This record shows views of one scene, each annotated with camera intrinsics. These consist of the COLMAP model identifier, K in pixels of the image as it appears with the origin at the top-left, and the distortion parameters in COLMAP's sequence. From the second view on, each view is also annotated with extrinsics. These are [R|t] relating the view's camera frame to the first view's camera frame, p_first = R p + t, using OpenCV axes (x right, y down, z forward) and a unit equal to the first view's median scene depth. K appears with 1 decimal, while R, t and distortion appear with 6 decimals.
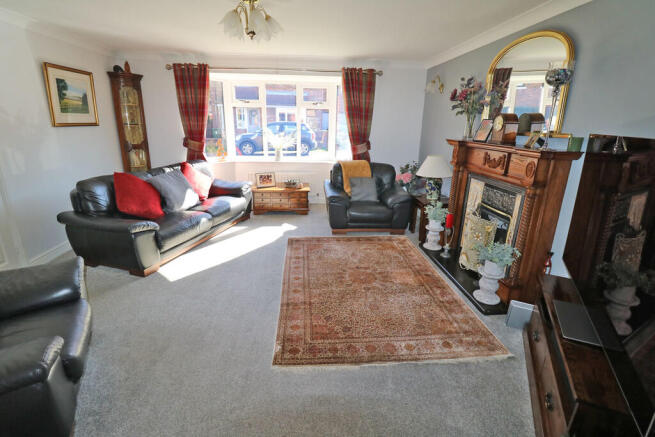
lens RADIAL K [[303.7, 0, 328.5], [0, 303.7, 218.2], [0, 0, 1]] dist [-0.008668, -0.007702]
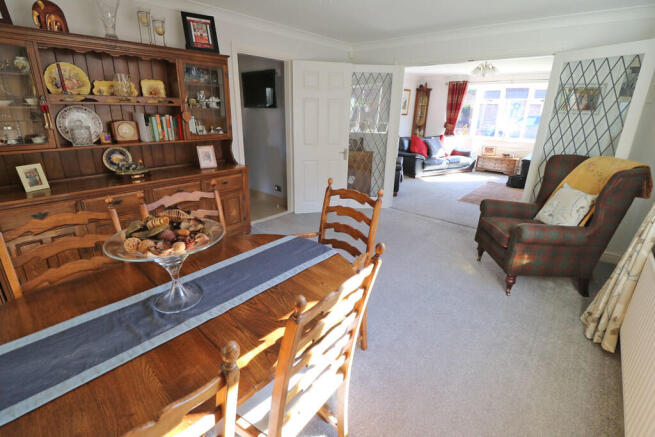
lens RADIAL K [[303.7, 0, 324.6], [0, 303.7, 213.0], [0, 0, 1]] dist [-0.008668, -0.007702]
pose [[0.698461, 0.221882, -0.680383, 0.392704], [-0.216665, 0.971666, 0.094451, 0.261018], [0.682062, 0.081445, 0.726745, -0.806445]]
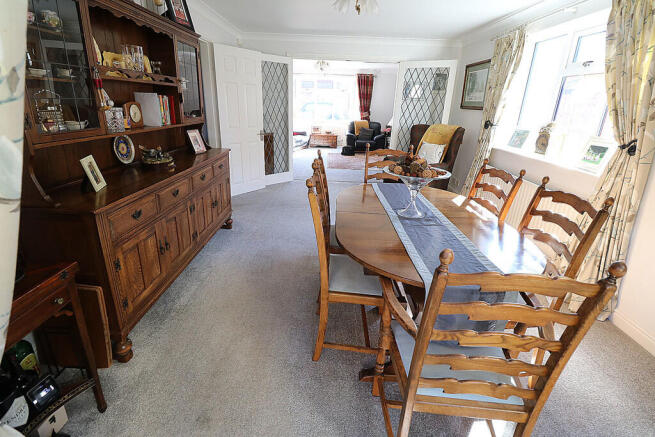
lens RADIAL K [[303.7, 0, 325.9], [0, 303.7, 214.0], [0, 0, 1]] dist [-0.008668, -0.007702]
pose [[0.996186, 0.041599, -0.076695, 0.034615], [-0.038099, 0.998190, 0.046541, 0.378522], [0.078492, -0.043442, 0.995968, -1.145490]]
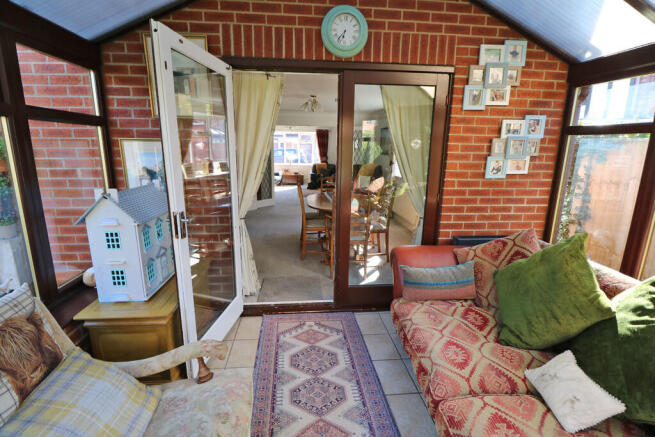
lens RADIAL K [[303.7, 0, 322.0], [0, 303.7, 212.6], [0, 0, 1]] dist [-0.008668, -0.007702]
pose [[0.999740, -0.011722, 0.019543, 0.039498], [0.013540, 0.995319, -0.095693, 0.536804], [-0.018330, 0.095933, 0.995219, -1.731630]]
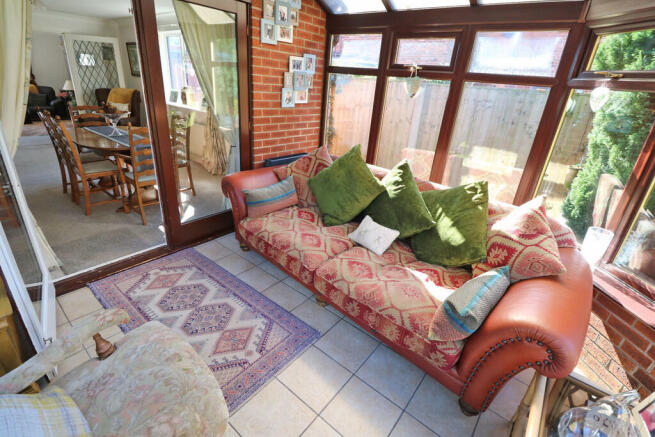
lens RADIAL K [[303.7, 0, 327.4], [0, 303.7, 213.4], [0, 0, 1]] dist [-0.008668, -0.007702]
pose [[0.680528, -0.260992, 0.684664, -0.114159], [0.160811, 0.964830, 0.207950, 0.526988], [-0.714858, -0.031414, 0.698564, -1.736321]]
